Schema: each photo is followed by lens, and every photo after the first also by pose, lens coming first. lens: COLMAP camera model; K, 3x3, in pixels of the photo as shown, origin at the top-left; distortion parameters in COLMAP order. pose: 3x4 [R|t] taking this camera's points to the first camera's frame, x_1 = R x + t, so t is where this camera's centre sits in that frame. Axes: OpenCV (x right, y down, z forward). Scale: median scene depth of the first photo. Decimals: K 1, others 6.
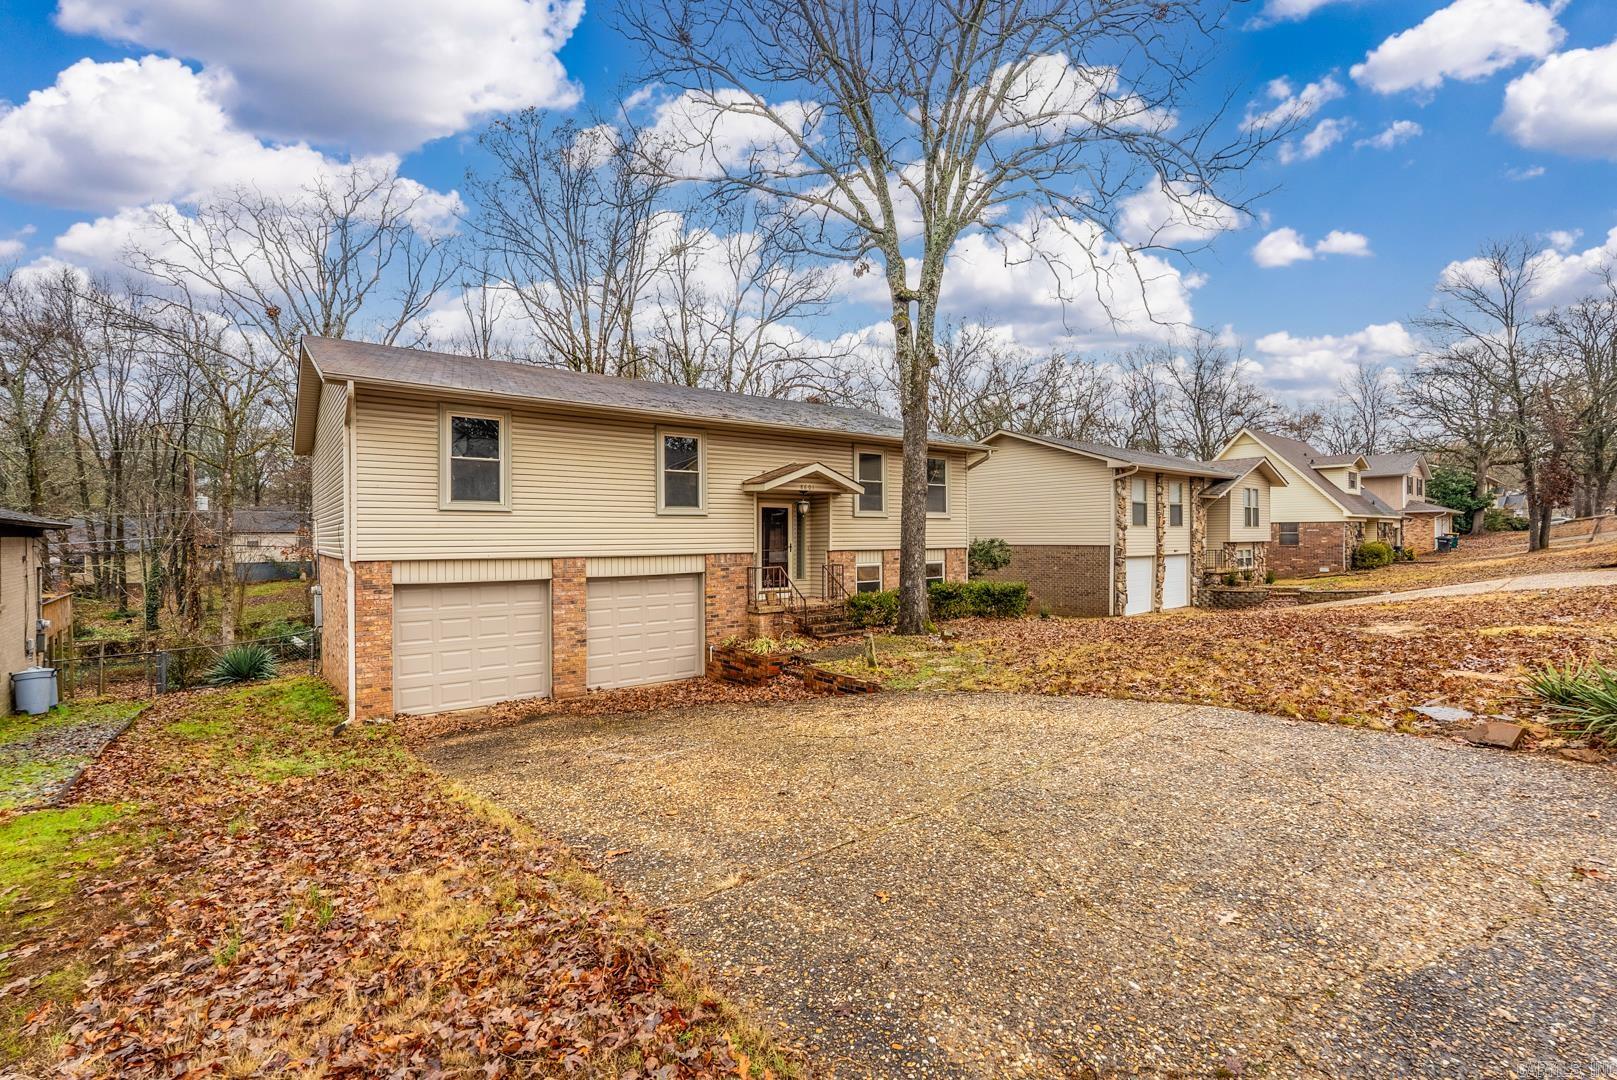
lens RADIAL K [[725.2, 0, 821.1], [0, 725.2, 534.8], [0, 0, 1]] dist [-0.006954, 0.001326]
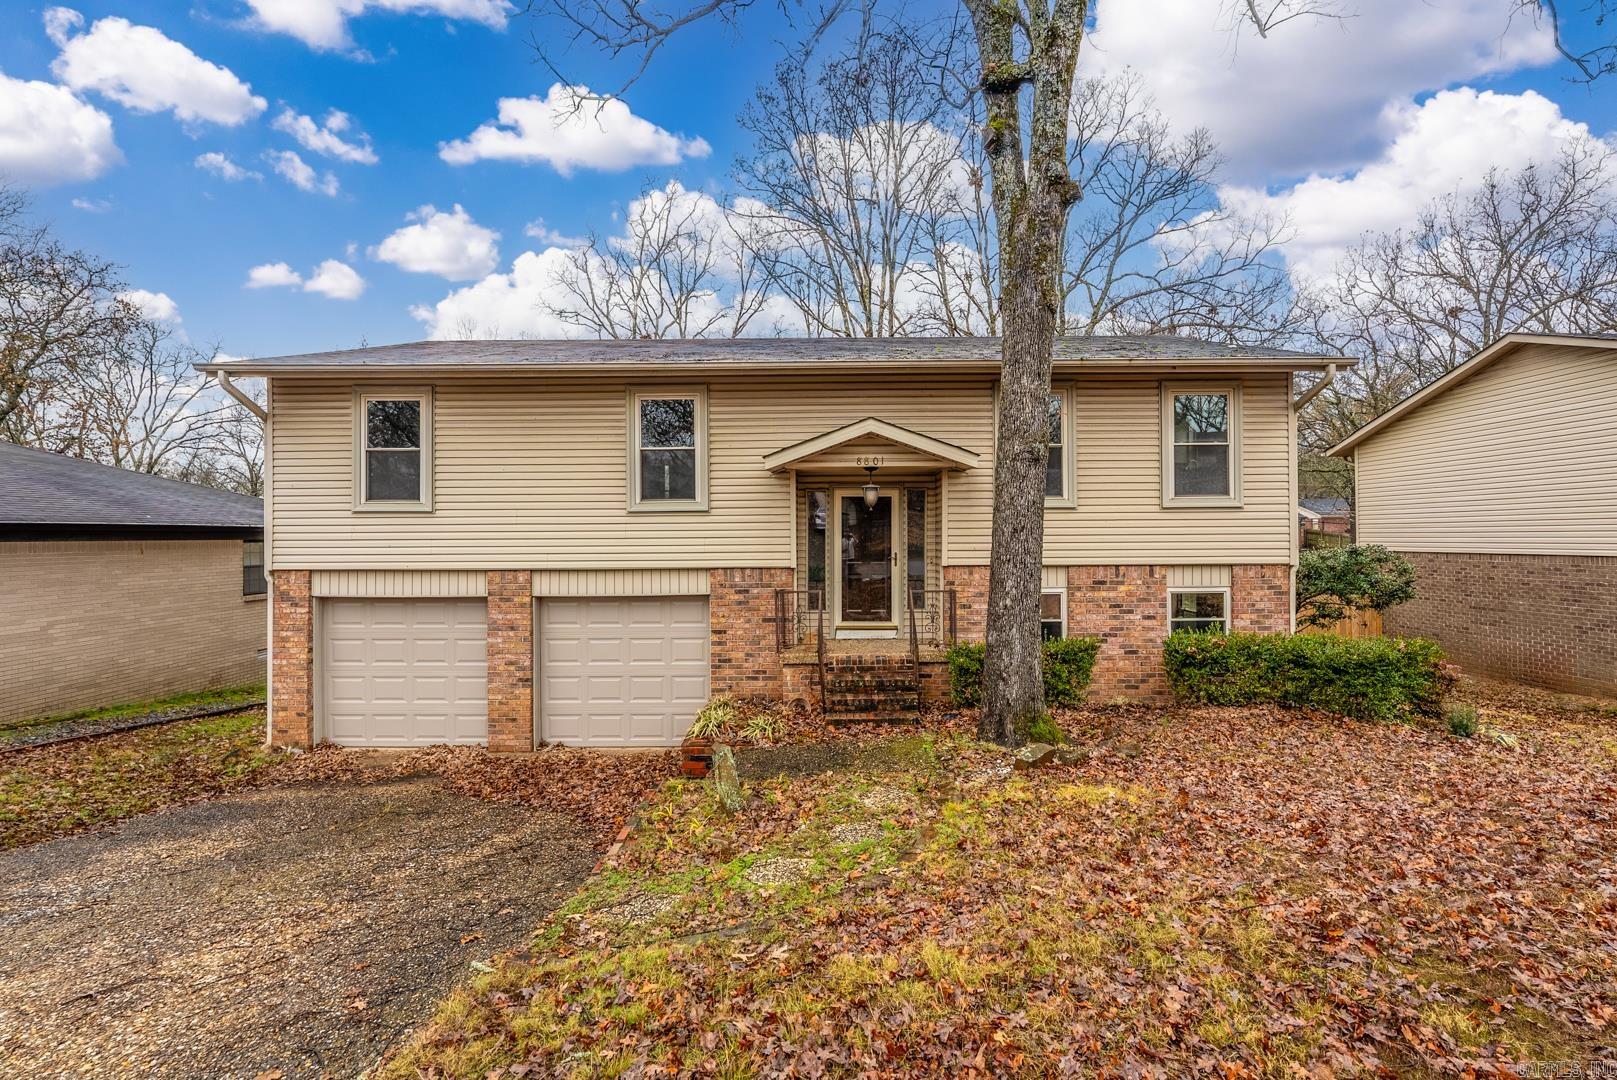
lens RADIAL K [[725.2, 0, 831.3], [0, 725.2, 527.9], [0, 0, 1]] dist [-0.006954, 0.001326]
pose [[0.781294, -0.005133, -0.624143, 0.355530], [0.003002, 0.999986, -0.004467, -0.007837], [0.624156, 0.001617, 0.781298, 0.544576]]
